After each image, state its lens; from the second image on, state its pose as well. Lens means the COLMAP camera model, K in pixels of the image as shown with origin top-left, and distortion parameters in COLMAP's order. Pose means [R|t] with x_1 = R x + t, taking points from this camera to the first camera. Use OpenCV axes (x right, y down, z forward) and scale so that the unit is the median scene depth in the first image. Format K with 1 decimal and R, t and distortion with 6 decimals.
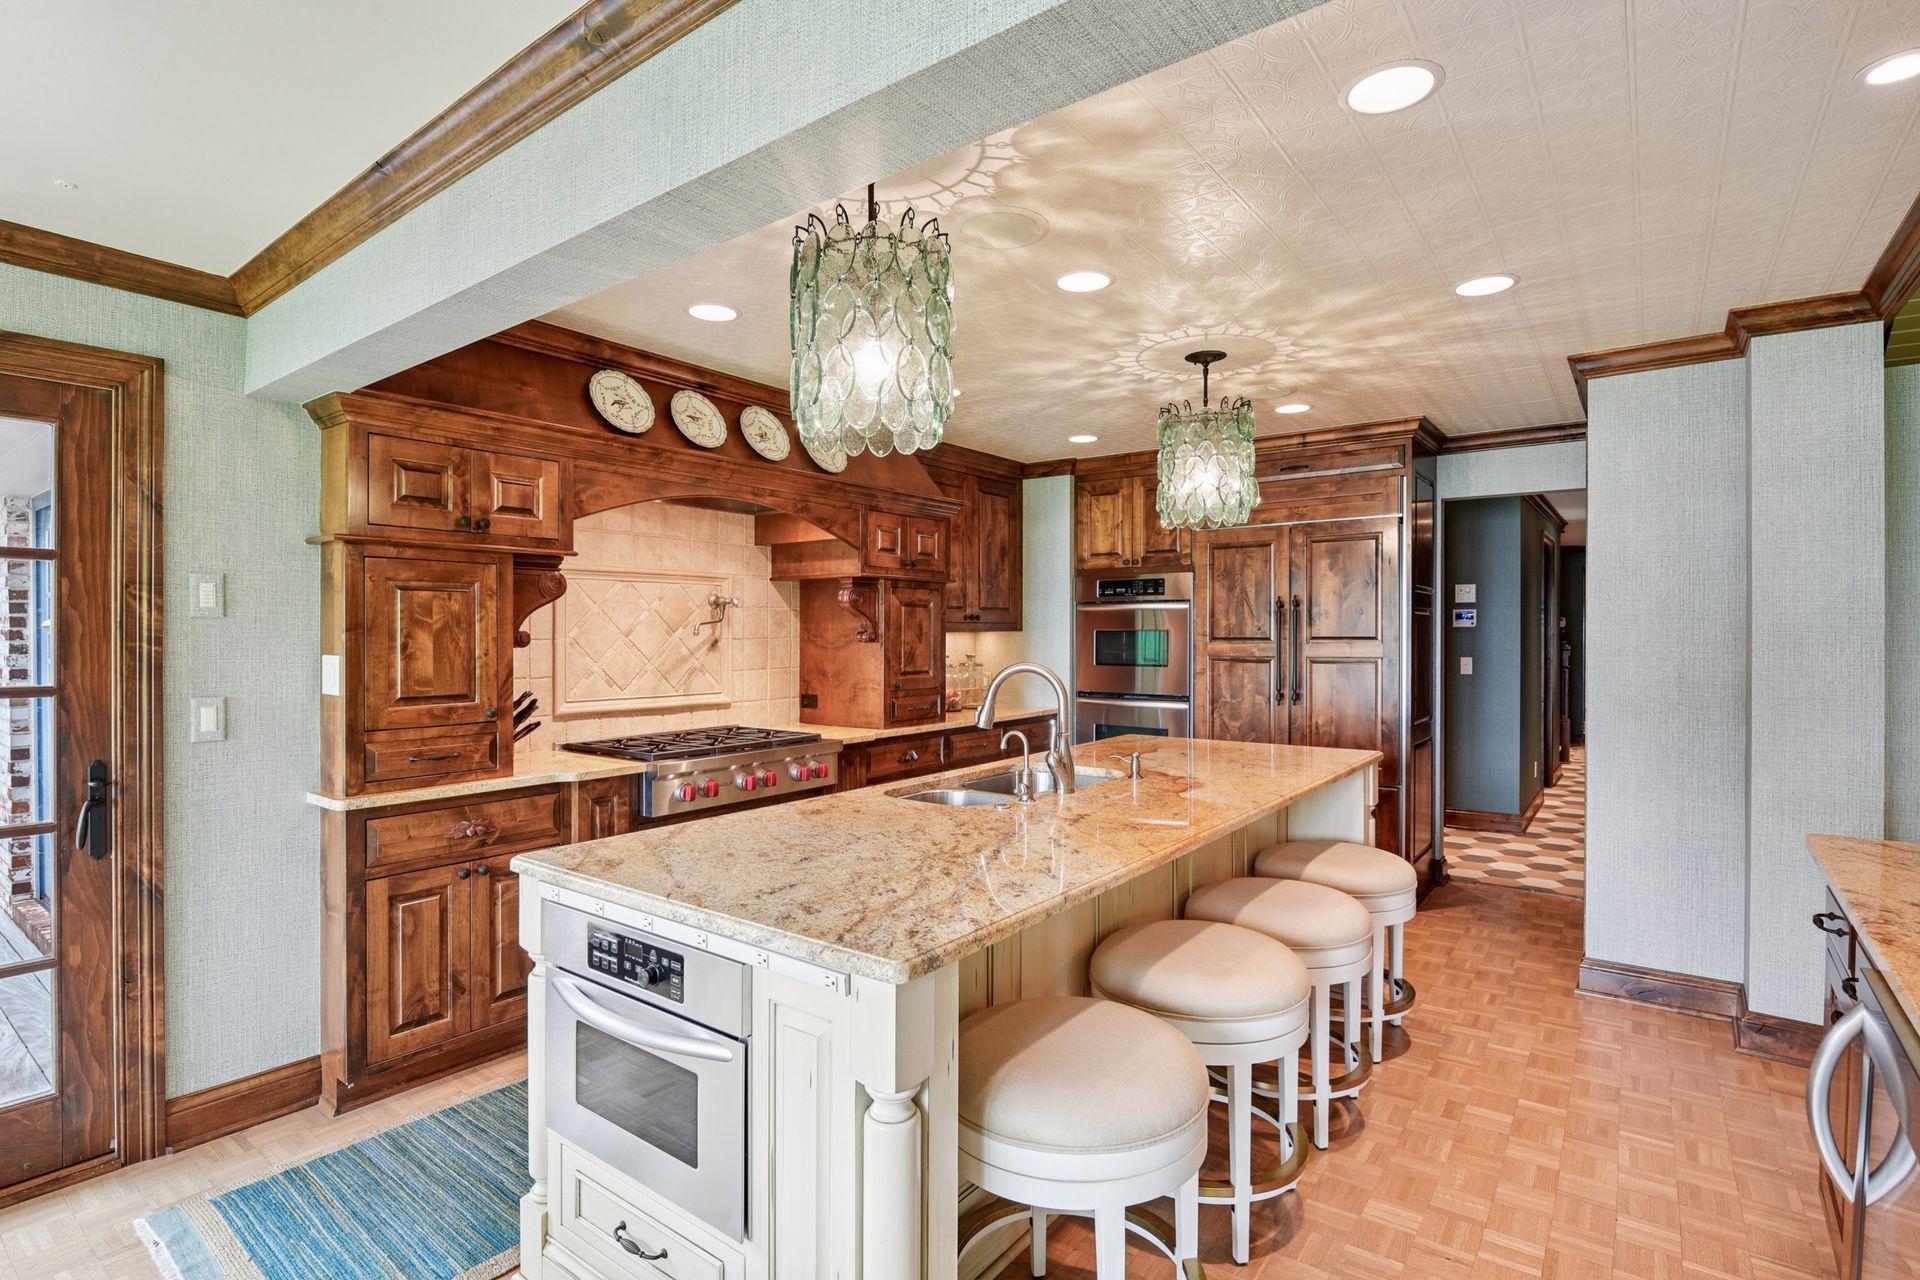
lens RADIAL K [[928.4, 0, 951.3], [0, 928.4, 637.5], [0, 0, 1]] dist [-0.008703, -0.001071]
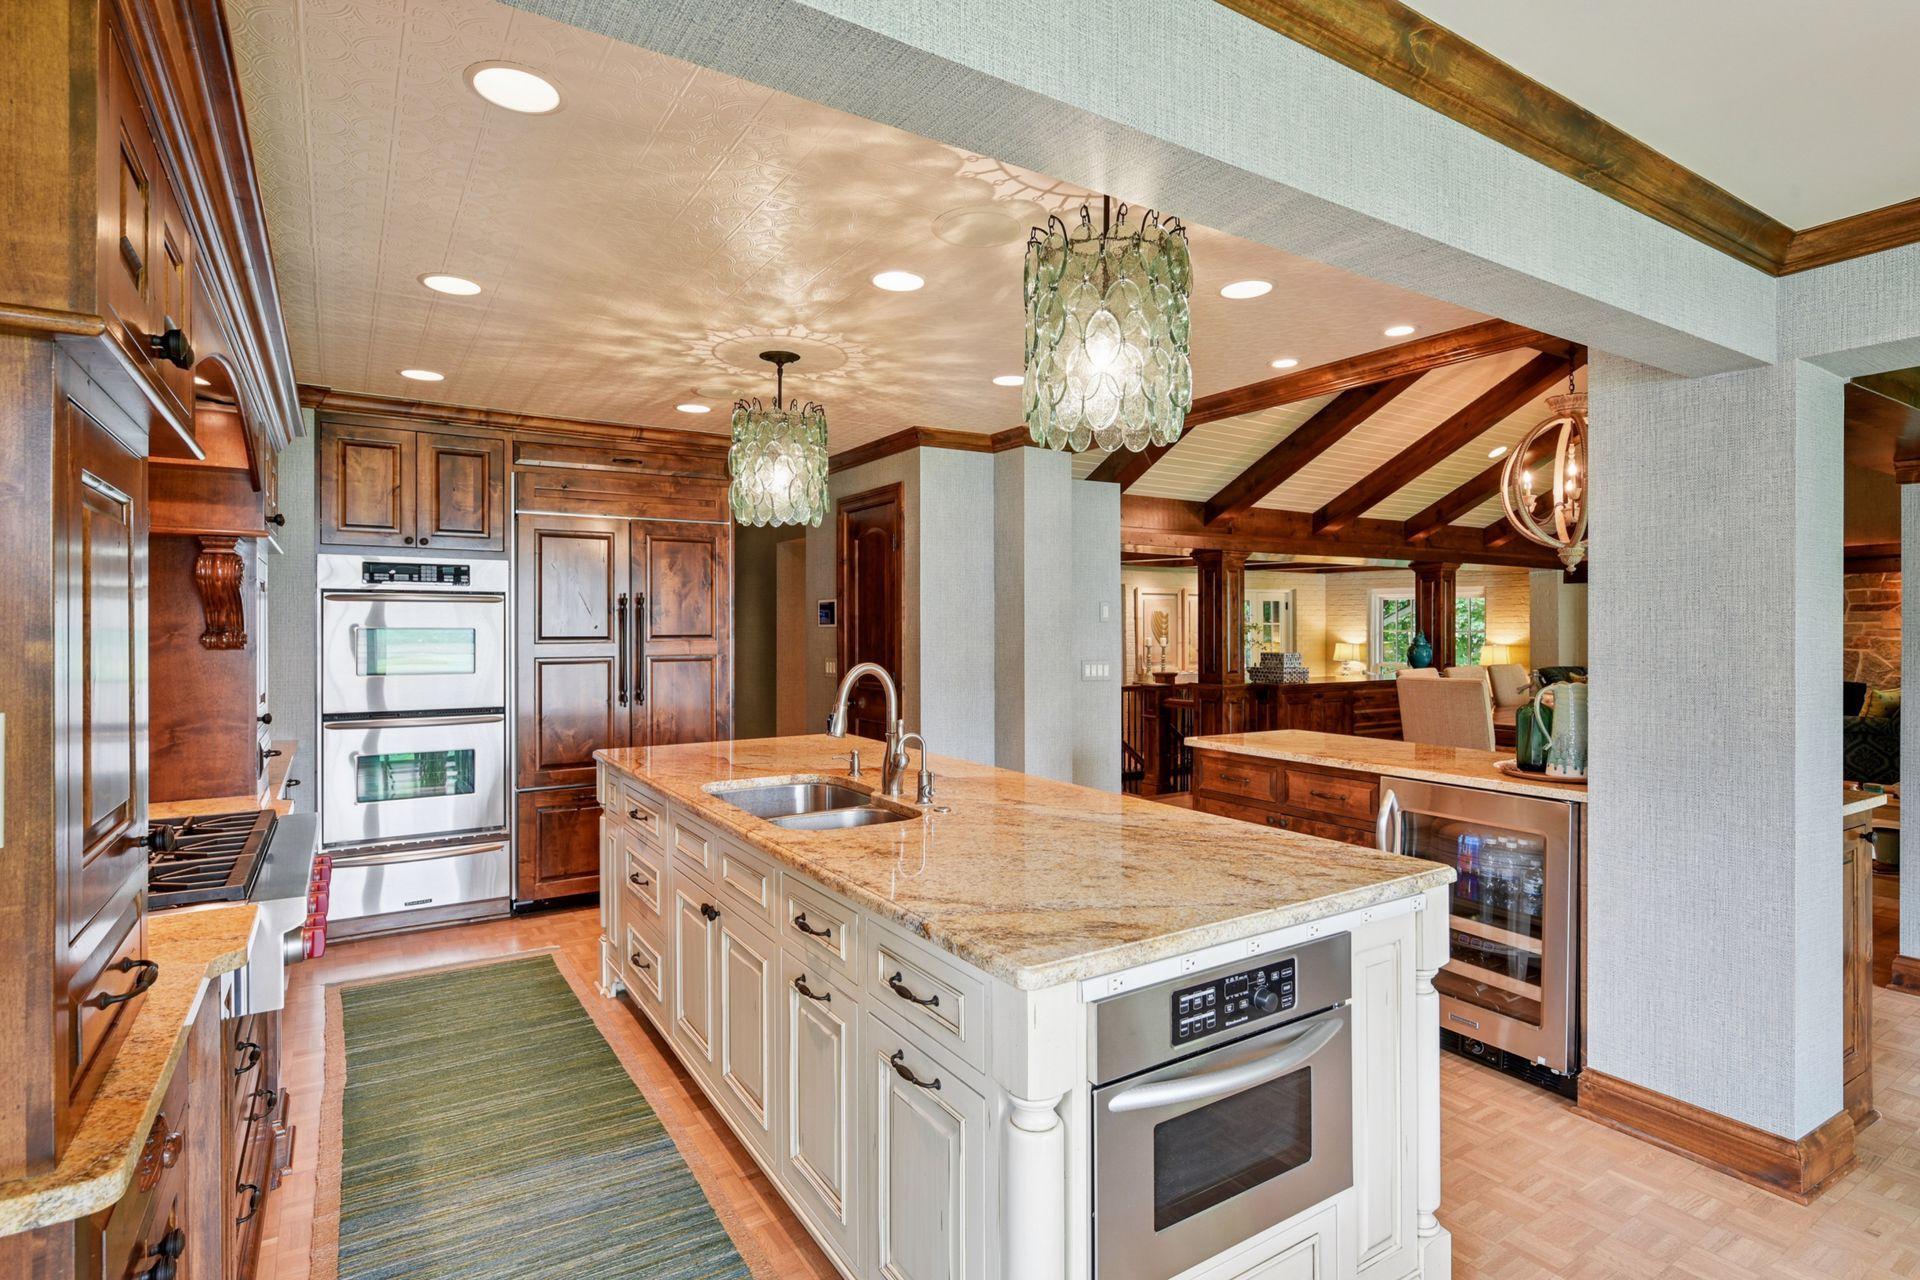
lens RADIAL K [[967.9, 0, 964.9], [0, 967.9, 632.7], [0, 0, 1]] dist [0.002167, -0.000047]
pose [[0.337703, -0.003420, 0.941246, -0.816002], [0.006668, 0.999977, 0.001241, -0.004518], [-0.941229, 0.005857, 0.337718, 0.578430]]
